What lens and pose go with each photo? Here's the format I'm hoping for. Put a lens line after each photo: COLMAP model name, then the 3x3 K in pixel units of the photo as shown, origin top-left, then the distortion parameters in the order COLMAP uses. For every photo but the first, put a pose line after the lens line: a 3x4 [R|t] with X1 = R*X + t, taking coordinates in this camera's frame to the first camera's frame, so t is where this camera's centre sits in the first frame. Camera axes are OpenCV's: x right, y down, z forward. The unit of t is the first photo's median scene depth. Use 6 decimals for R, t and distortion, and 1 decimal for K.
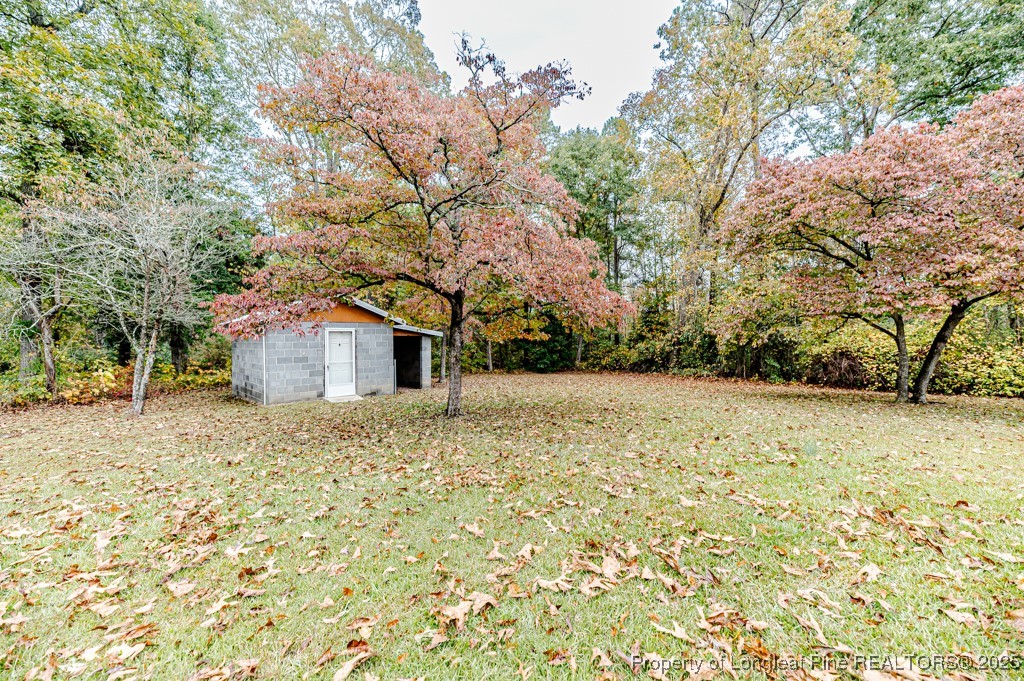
lens RADIAL K [[411.4, 0, 511.5], [0, 411.4, 337.8], [0, 0, 1]] dist [0.001050, -0.000403]
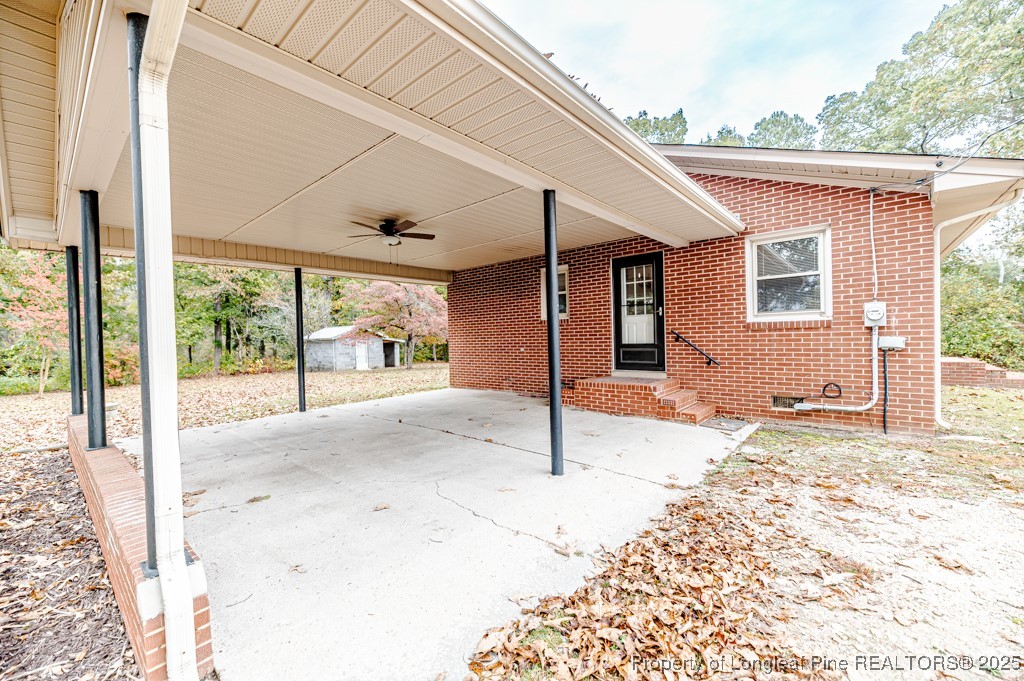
lens RADIAL K [[411.4, 0, 511.5], [0, 411.4, 337.8], [0, 0, 1]] dist [0.001050, -0.000403]
pose [[0.995779, -0.020699, 0.089417, 0.177001], [0.020997, 0.999777, -0.002399, -0.010509], [-0.089347, 0.004266, 0.995991, -1.084588]]
